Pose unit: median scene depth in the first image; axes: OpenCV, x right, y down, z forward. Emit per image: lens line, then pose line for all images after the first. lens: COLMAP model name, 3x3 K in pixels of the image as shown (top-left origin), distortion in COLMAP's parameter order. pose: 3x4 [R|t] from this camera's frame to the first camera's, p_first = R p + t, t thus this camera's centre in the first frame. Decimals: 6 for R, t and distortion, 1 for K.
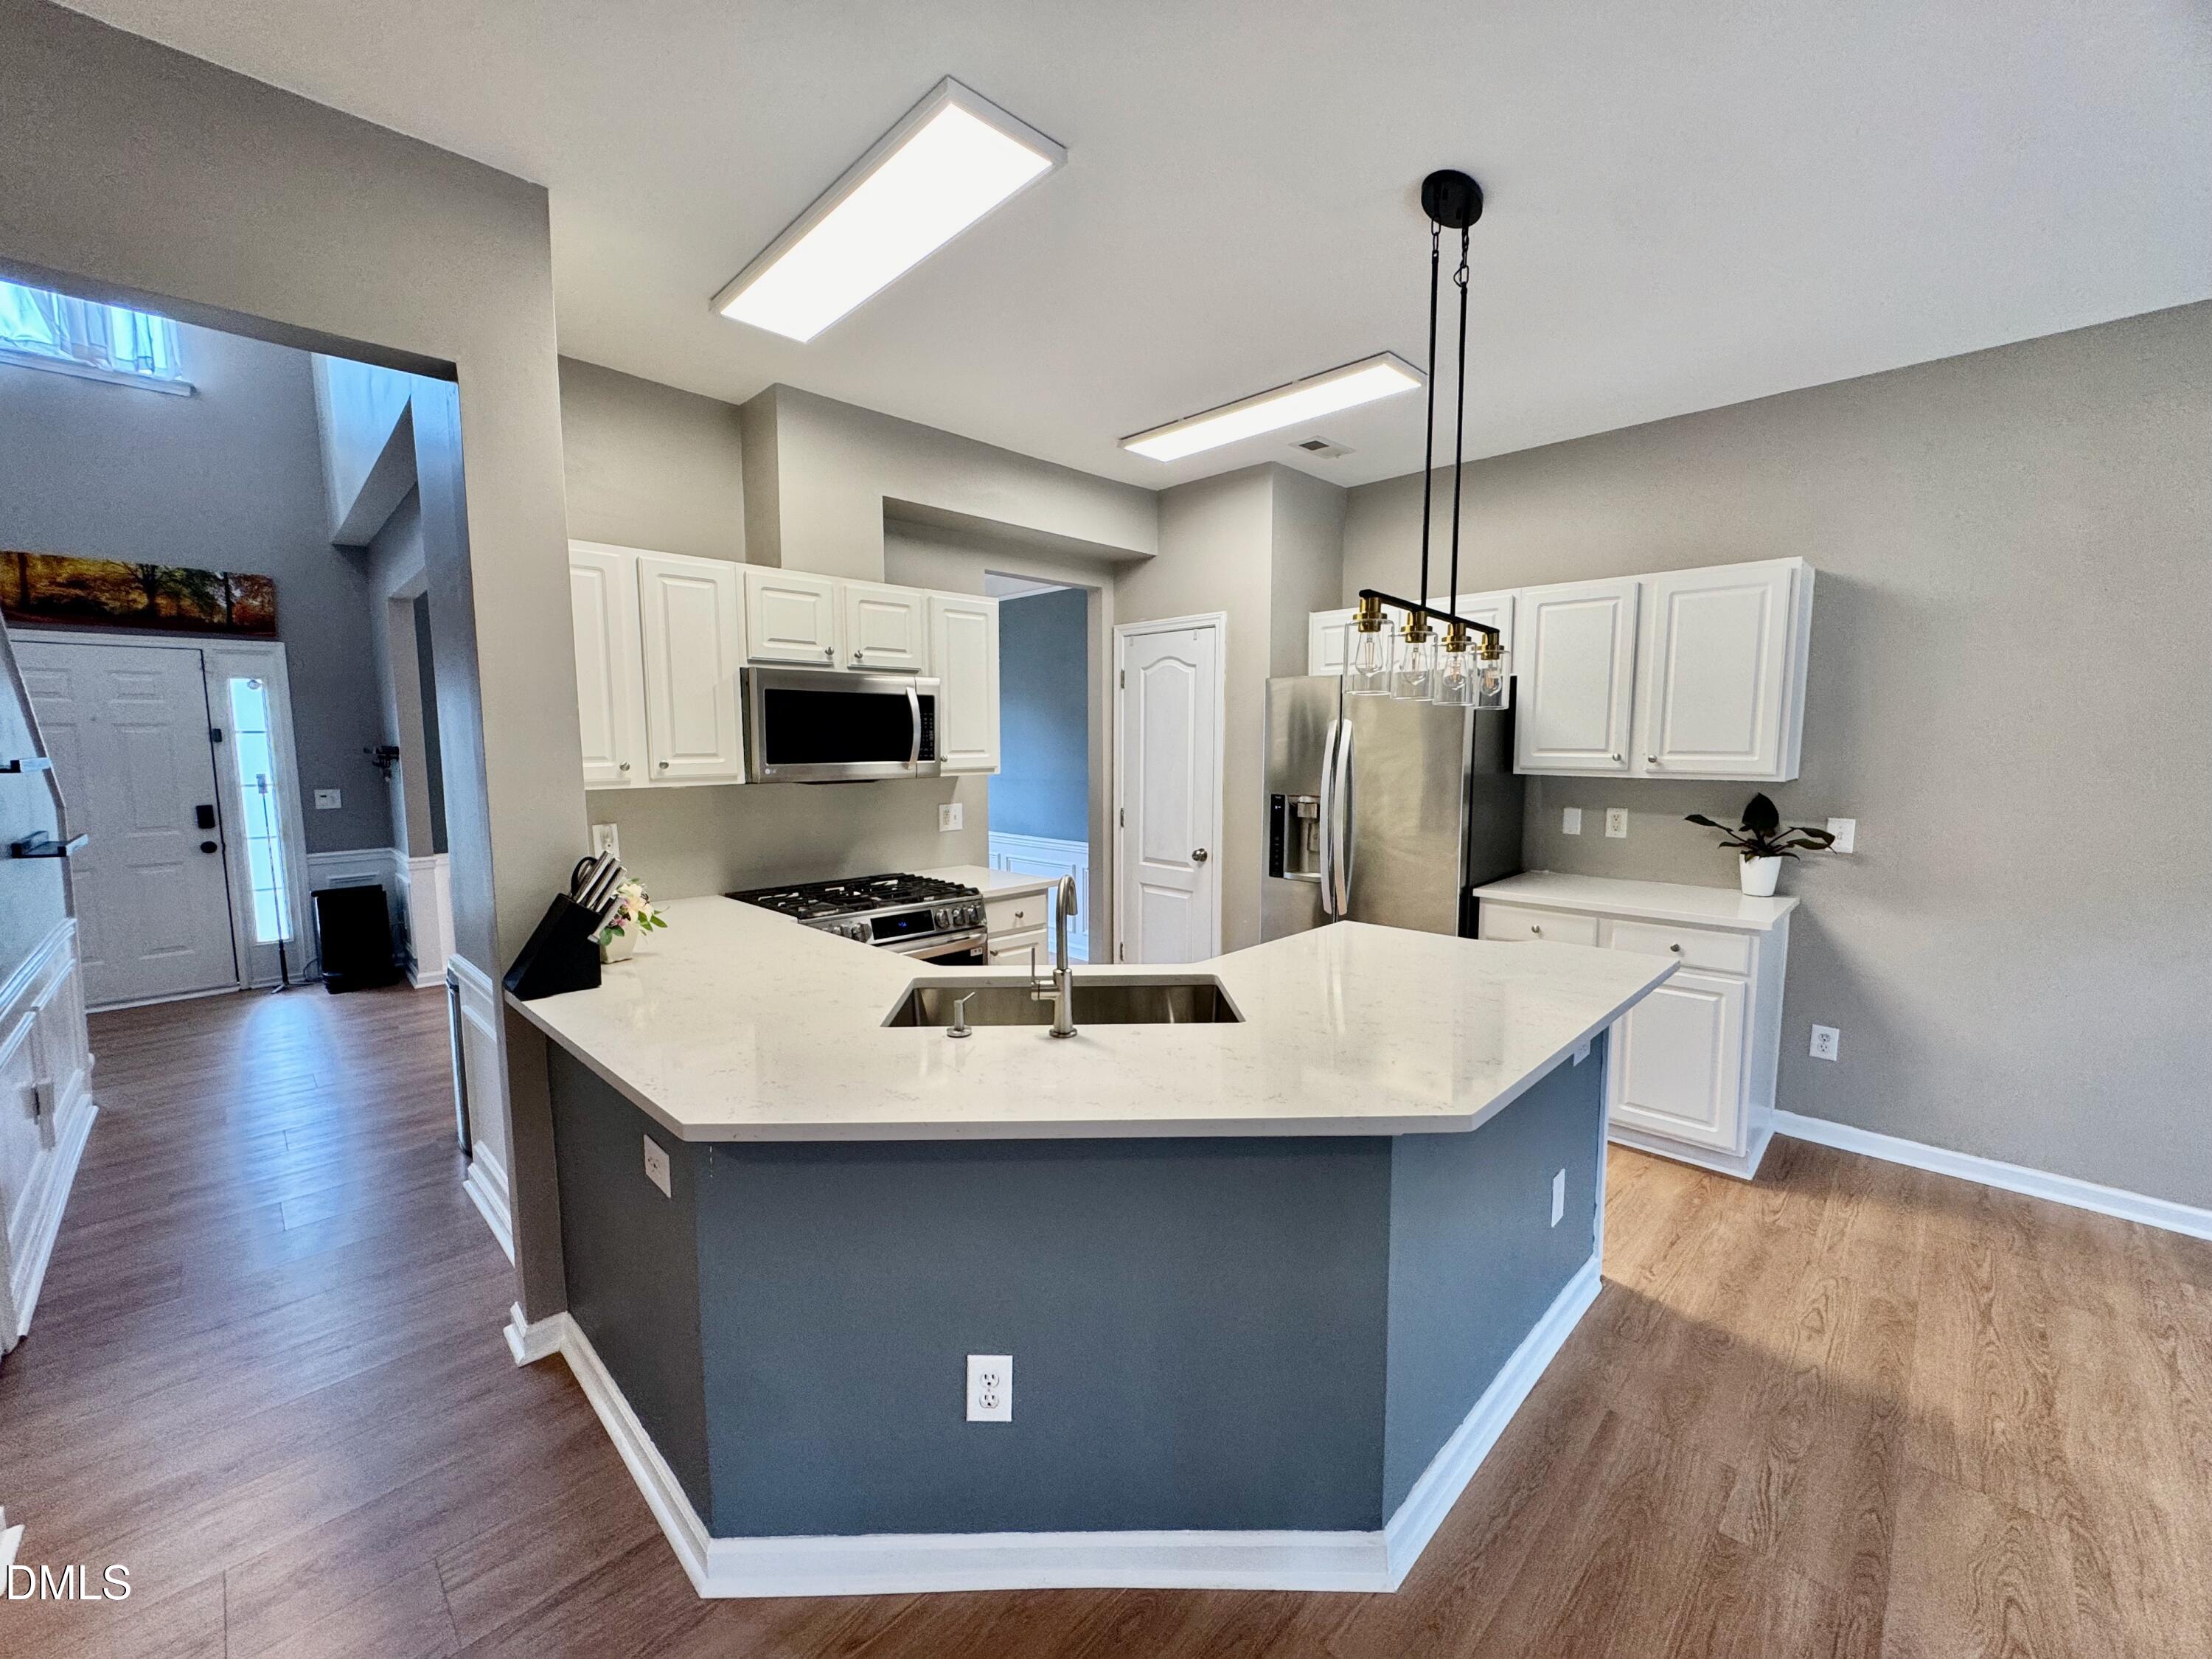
lens RADIAL K [[885.8, 0, 1106.0], [0, 885.8, 829.5], [0, 0, 1]] dist [-0.000794, 0.000315]
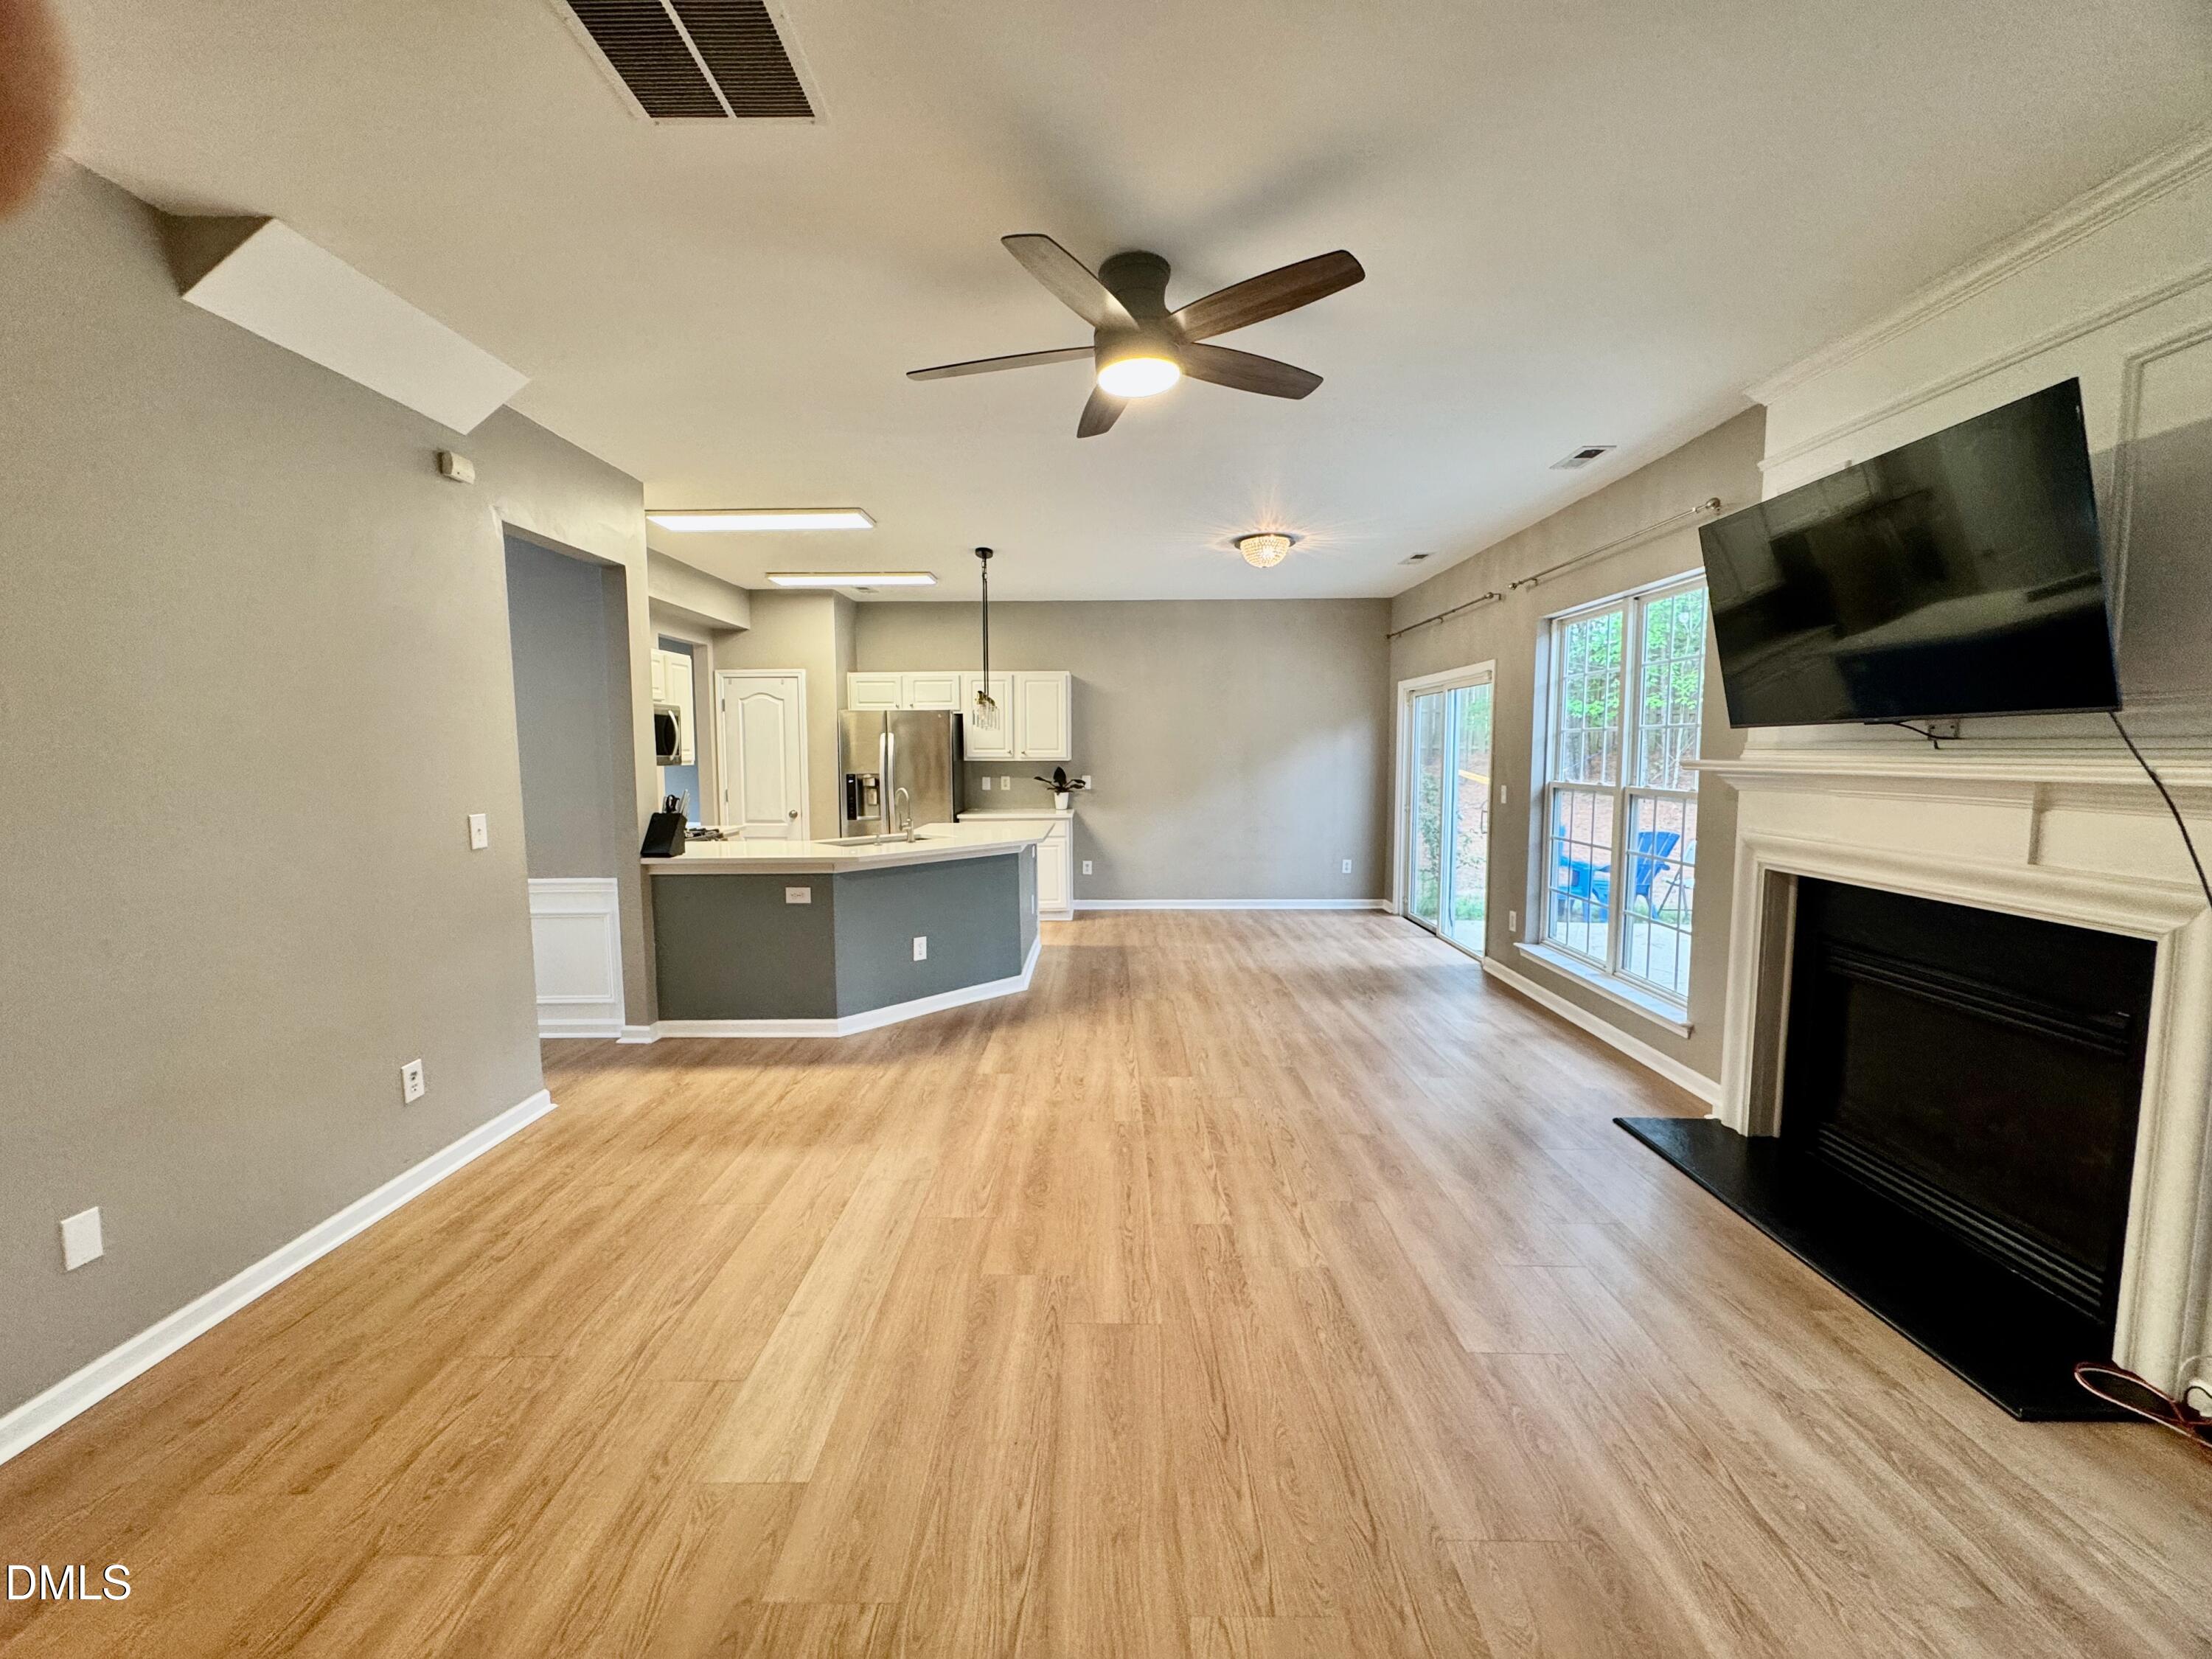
lens RADIAL K [[885.8, 0, 1106.0], [0, 885.8, 829.5], [0, 0, 1]] dist [-0.000794, 0.000315]
pose [[0.714805, -0.063477, 0.696437, -1.219927], [0.075157, 0.997077, 0.013740, 0.152318], [-0.695273, 0.042521, 0.717487, -1.144247]]
